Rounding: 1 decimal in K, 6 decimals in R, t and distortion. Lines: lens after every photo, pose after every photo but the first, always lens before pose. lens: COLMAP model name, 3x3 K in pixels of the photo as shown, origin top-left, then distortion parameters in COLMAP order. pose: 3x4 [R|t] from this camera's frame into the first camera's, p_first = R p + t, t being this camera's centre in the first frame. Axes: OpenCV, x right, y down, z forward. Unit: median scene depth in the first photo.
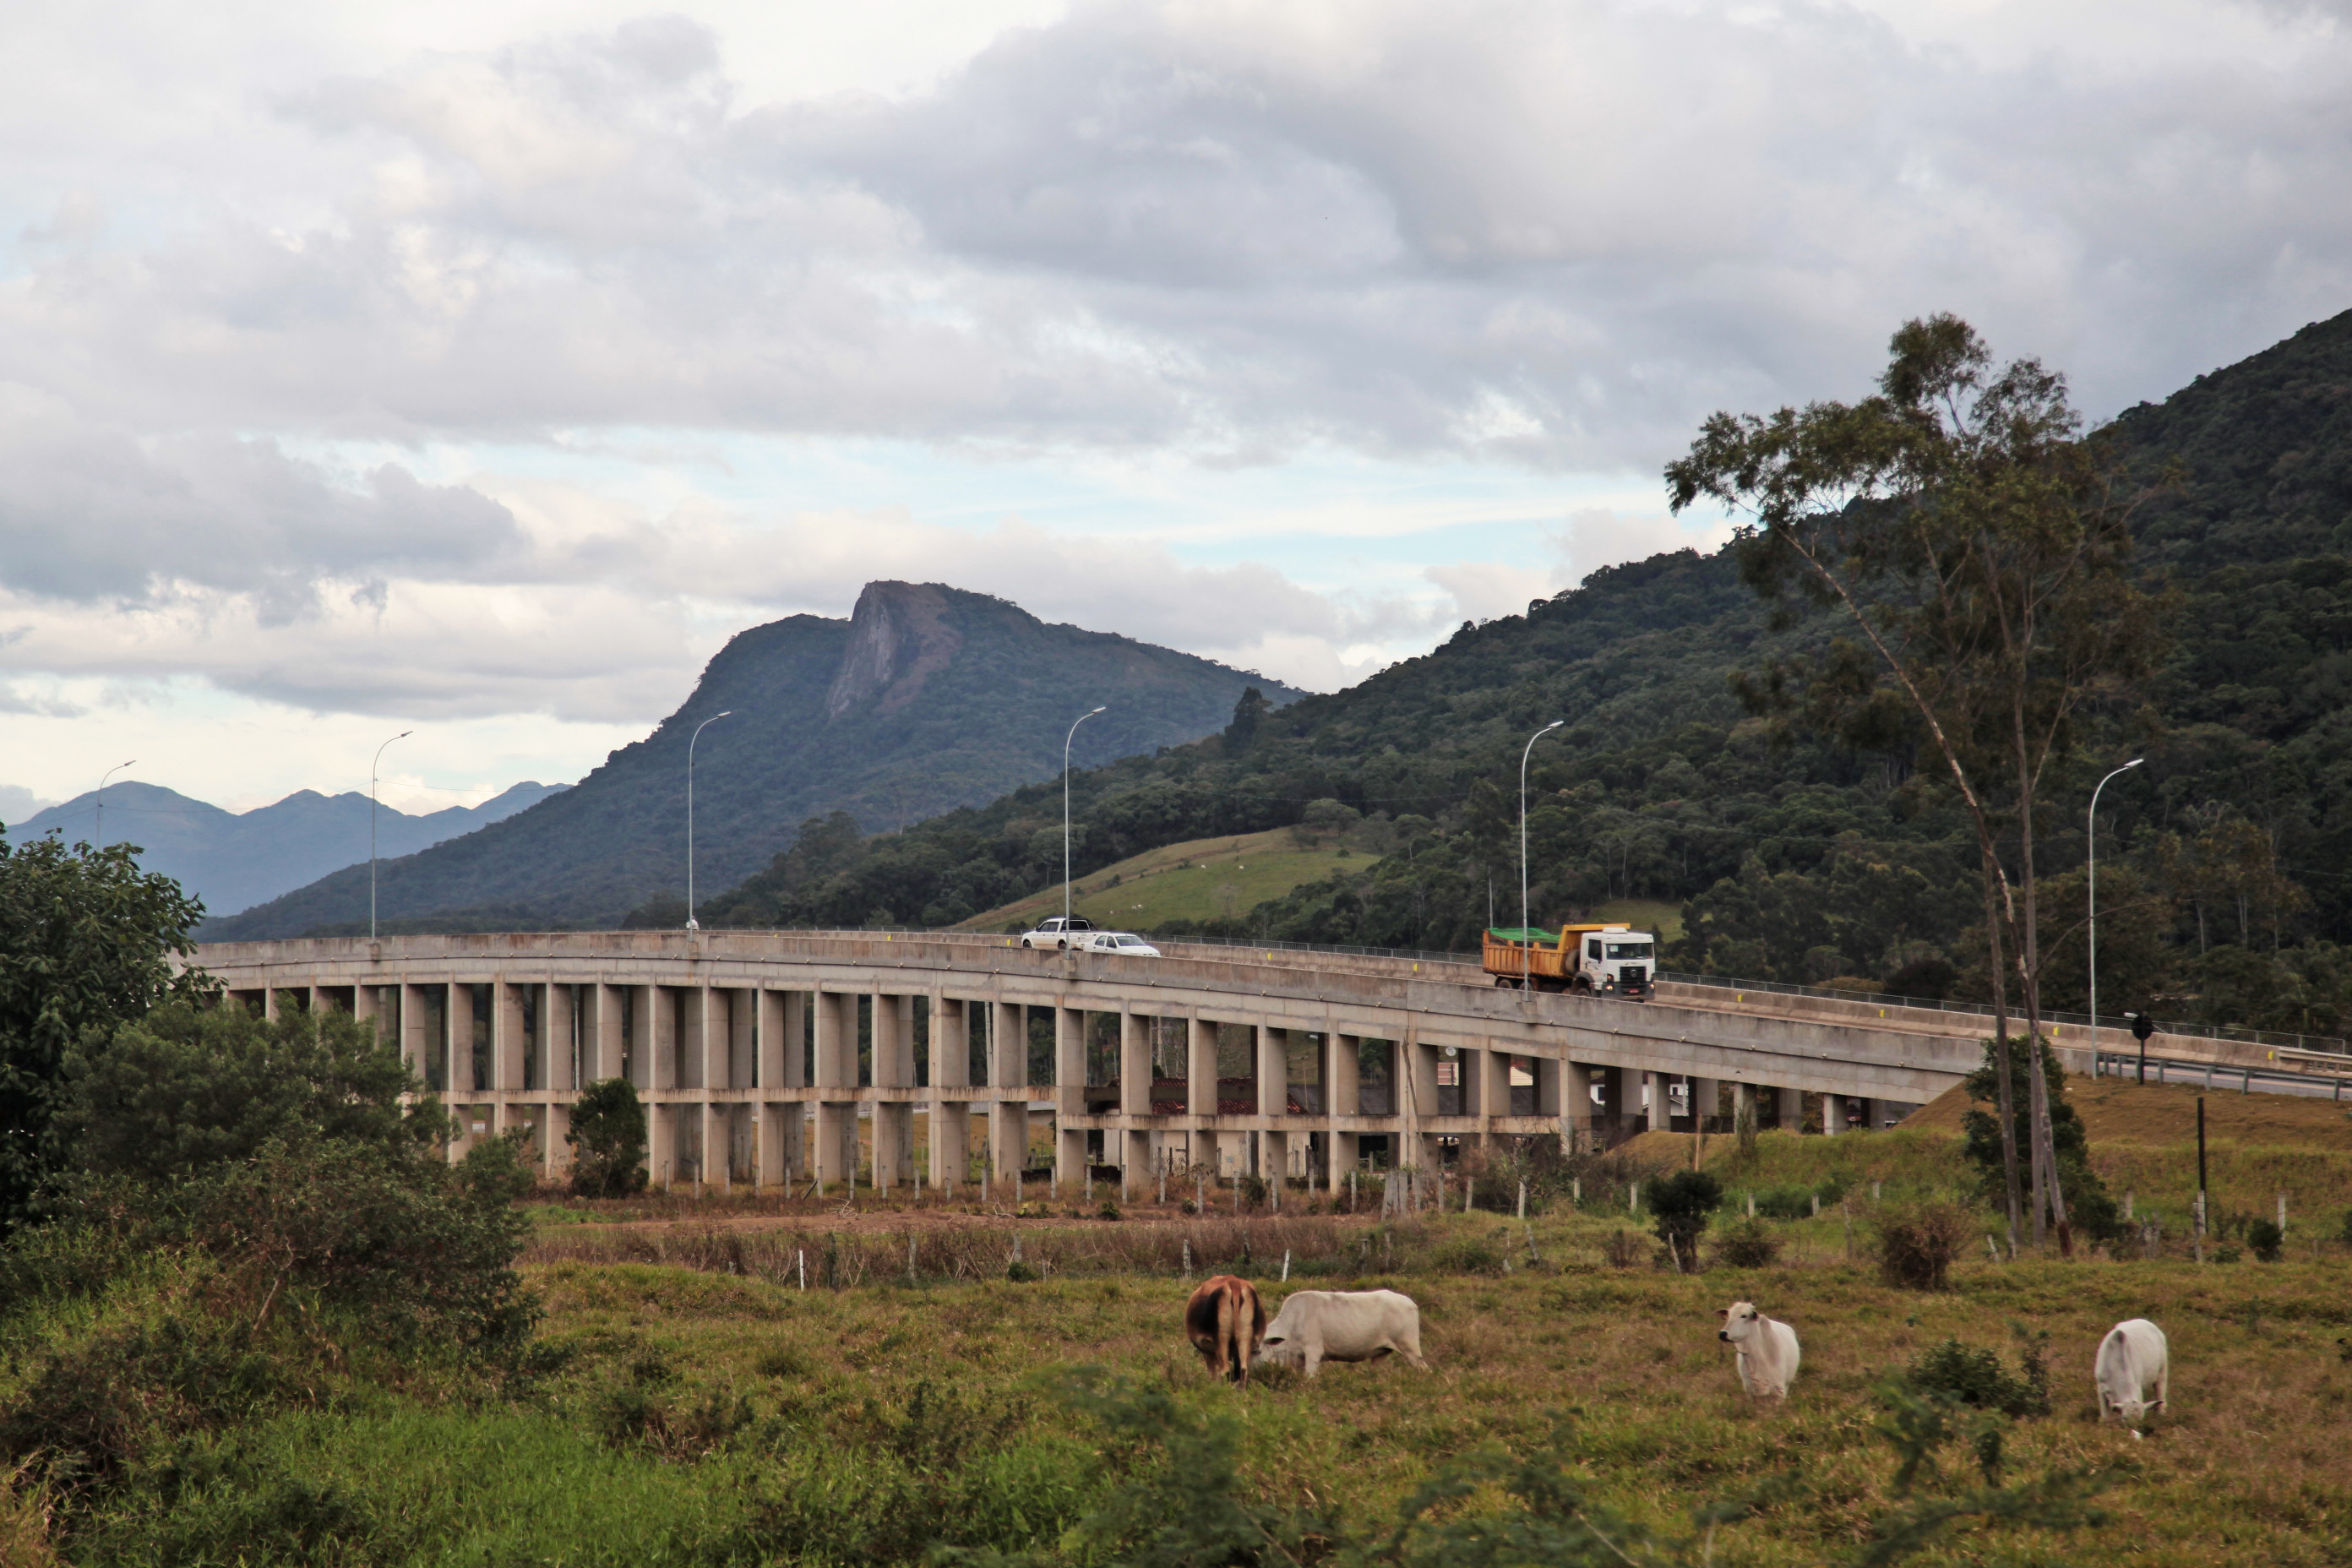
lens RADIAL K [[6765.0, 0, 1176.0], [0, 6765.0, 784.0], [0, 0, 1]] dist [0.719314, -0.547306]
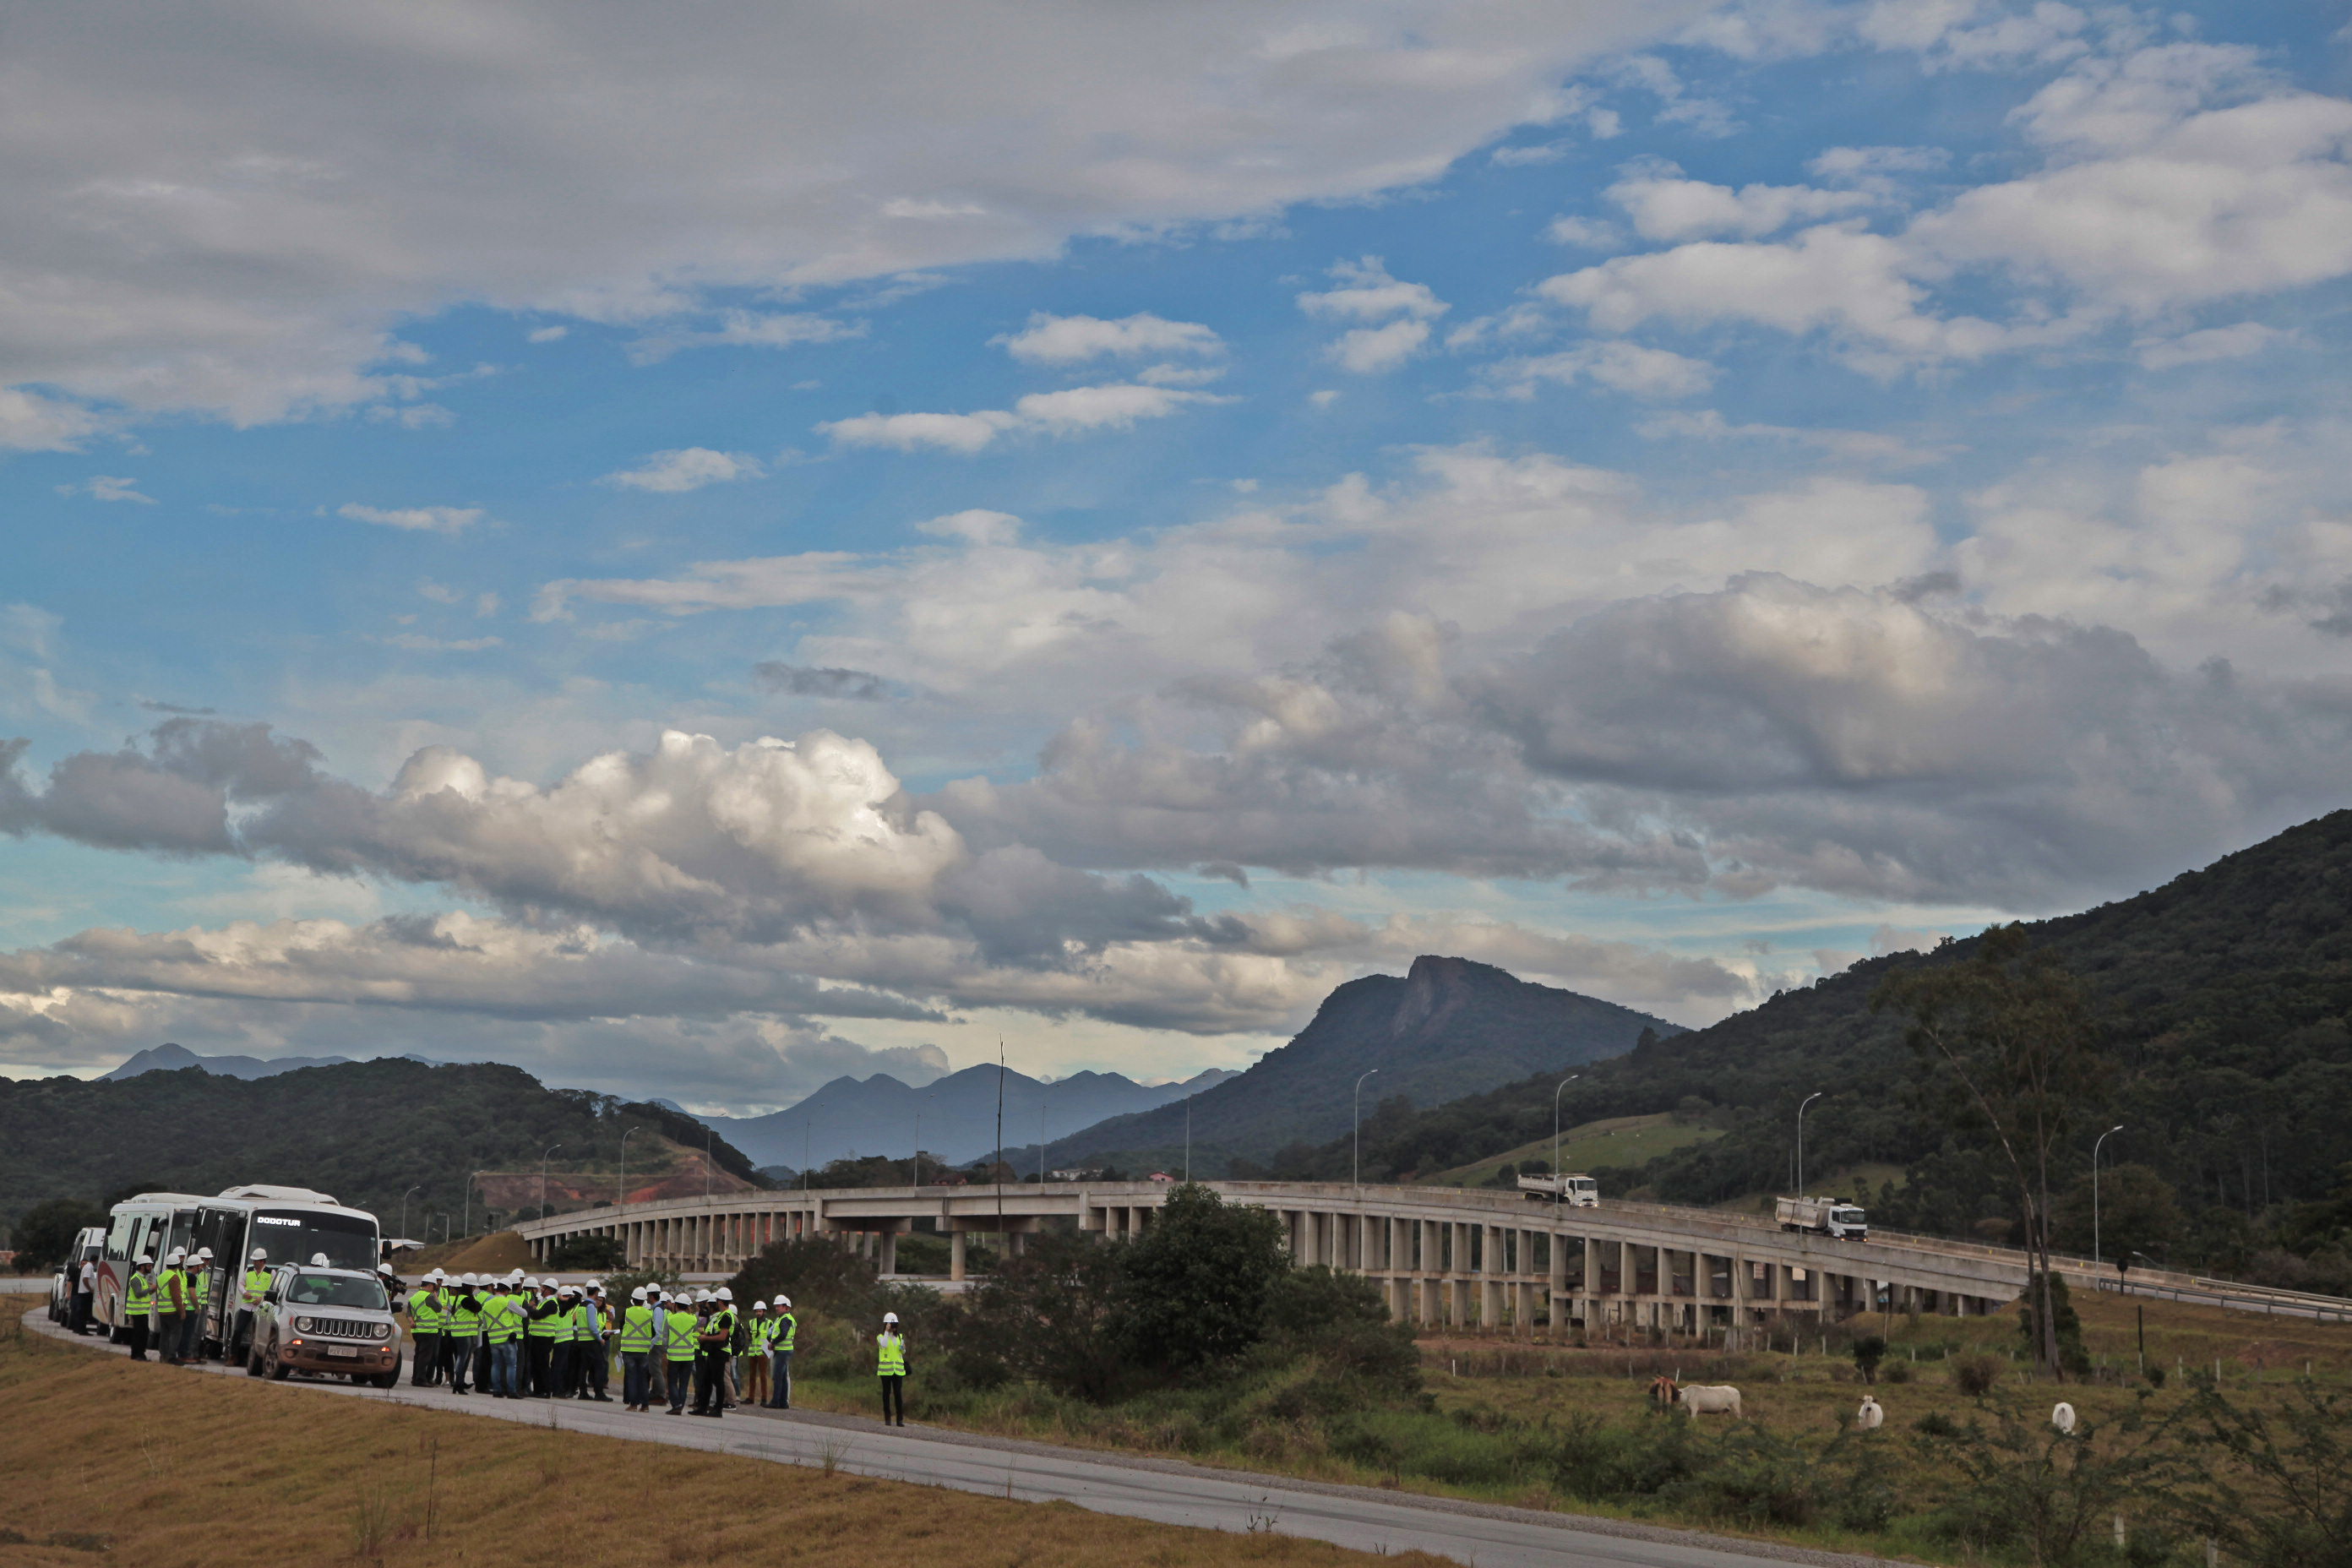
lens RADIAL K [[4063.3, 0, 1141.4], [0, 4063.3, 780.1], [0, 0, 1]] dist [0.233668, -0.077840]
pose [[0.993598, 0.012295, -0.112307, -0.003822], [-0.020256, 0.997340, -0.070020, -0.009575], [0.111147, 0.071846, 0.991204, -0.134888]]
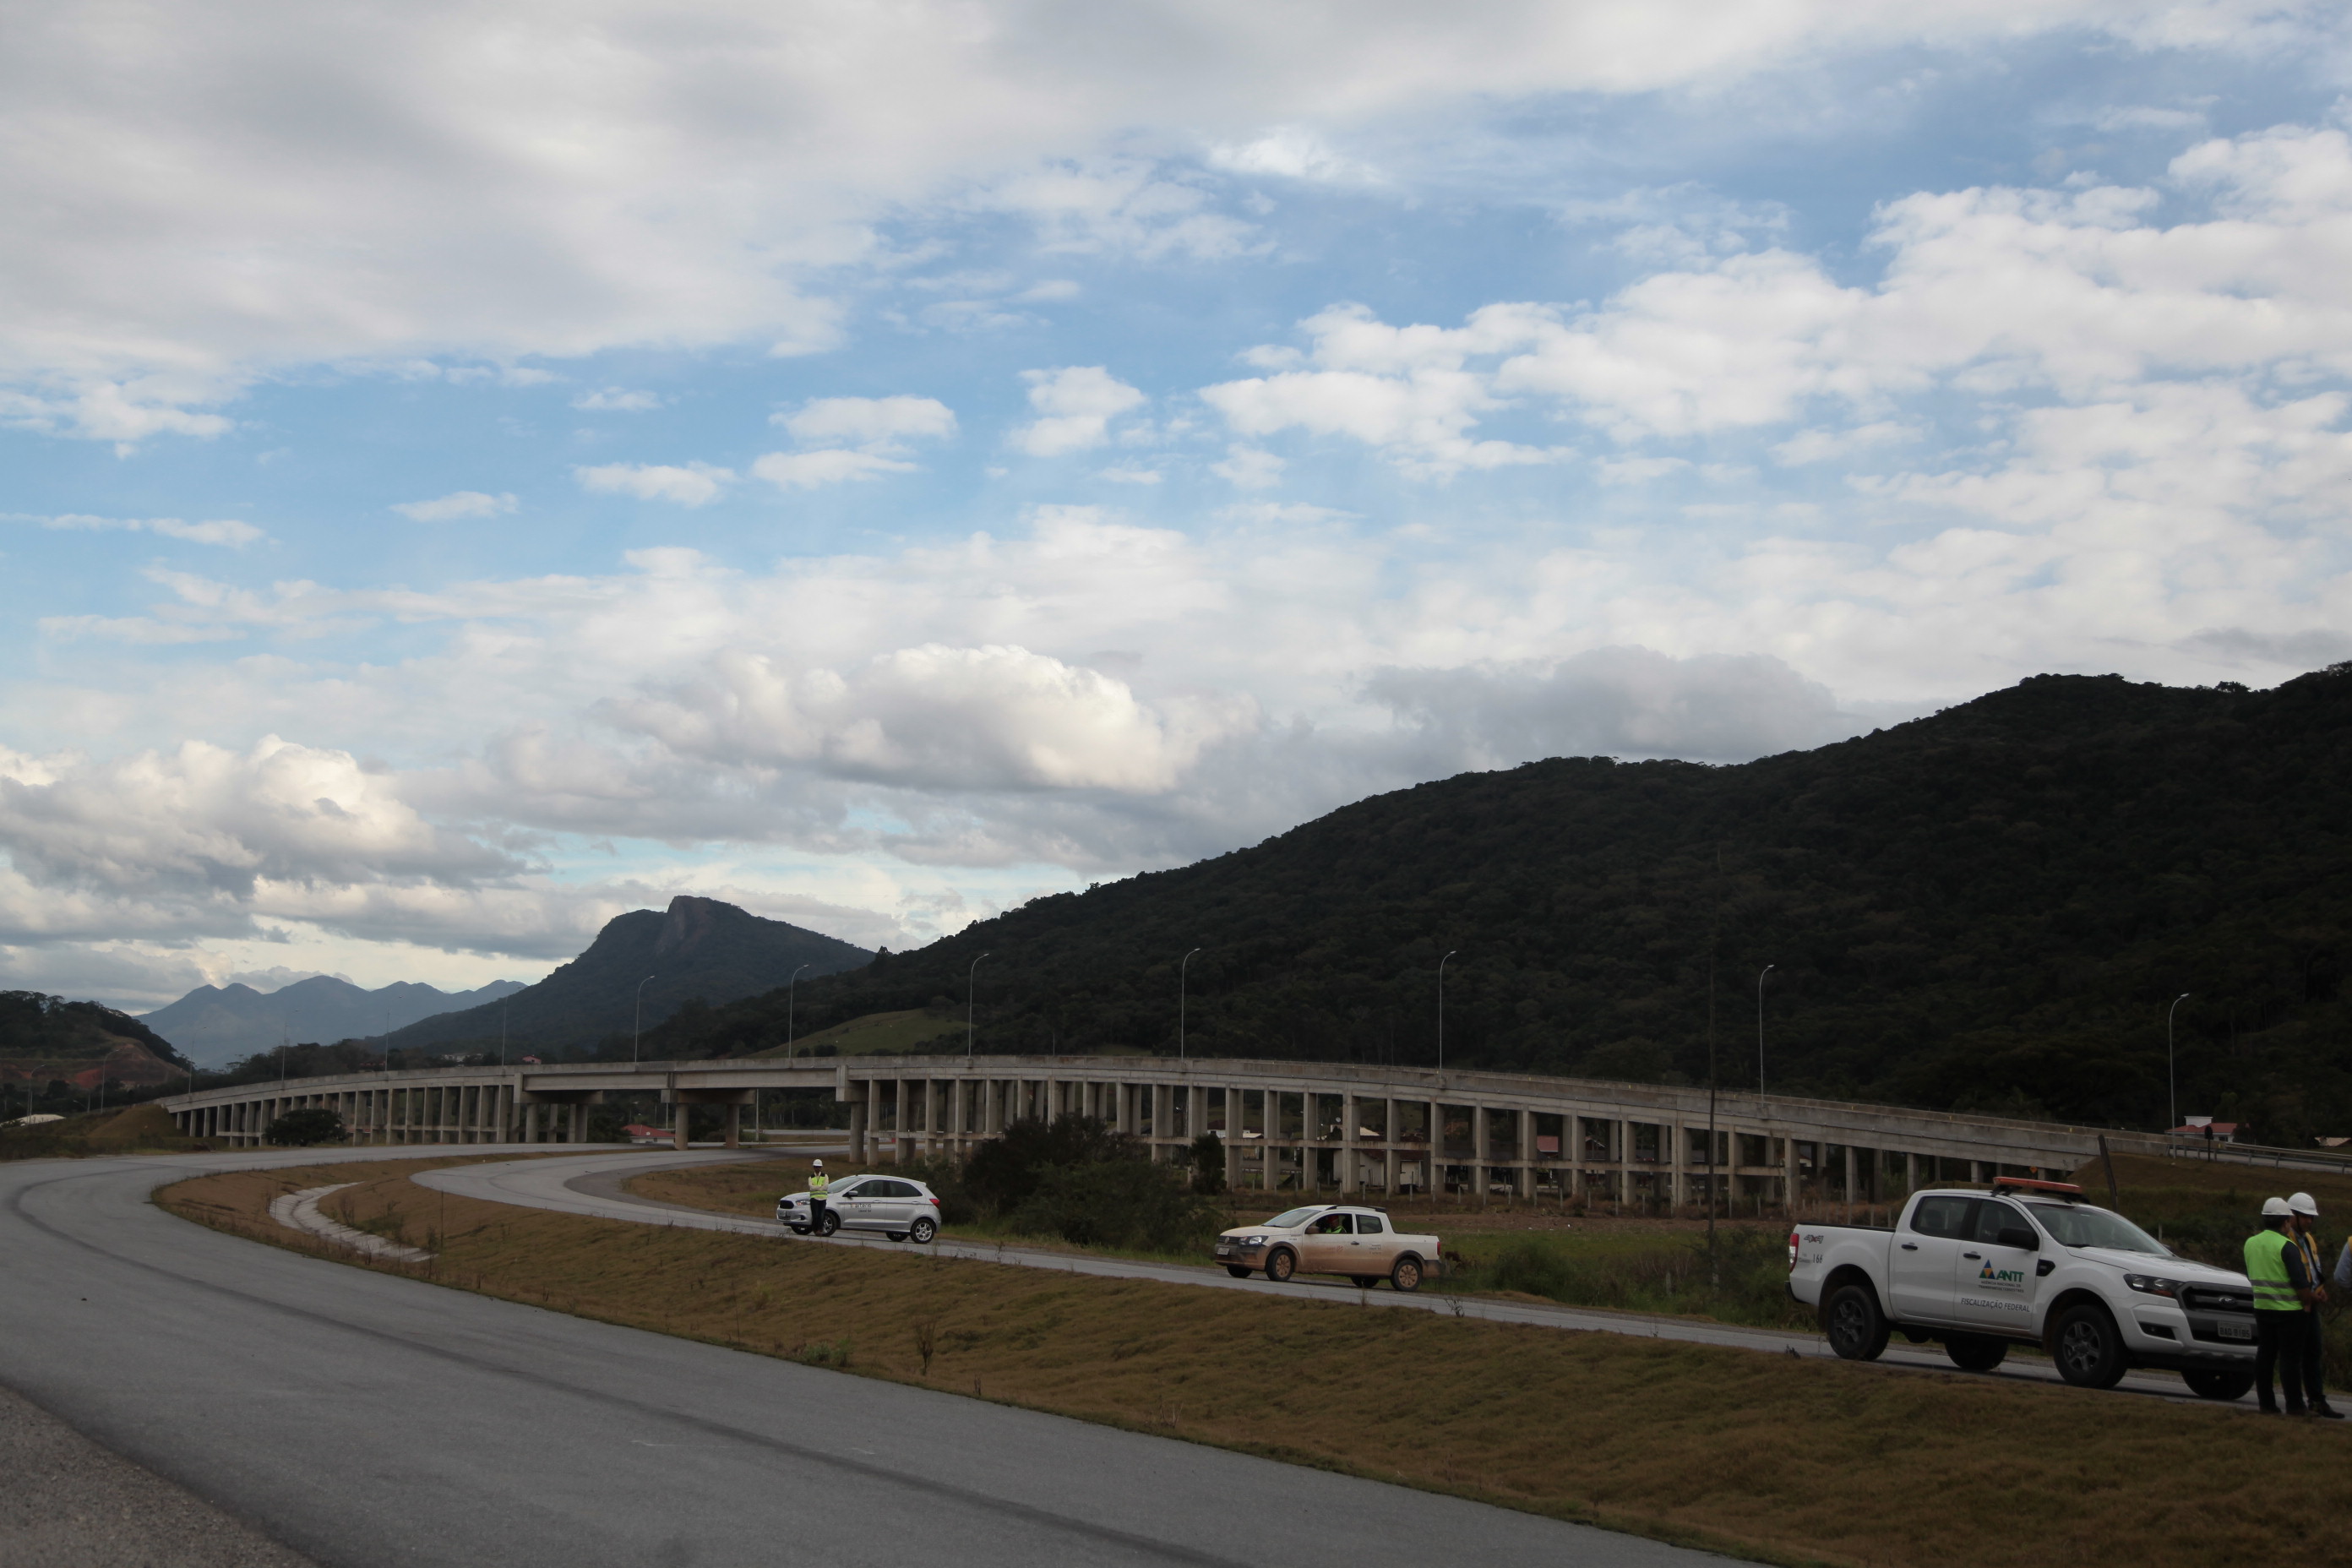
lens RADIAL K [[2878.5, 0, 1132.2], [0, 2878.5, 833.3], [0, 0, 1]] dist [0.111155, 0.019338]
pose [[0.991021, 0.032221, 0.129769, -0.181198], [-0.025017, 0.998074, -0.056765, 0.004002], [-0.131348, 0.053009, 0.989918, 0.150750]]
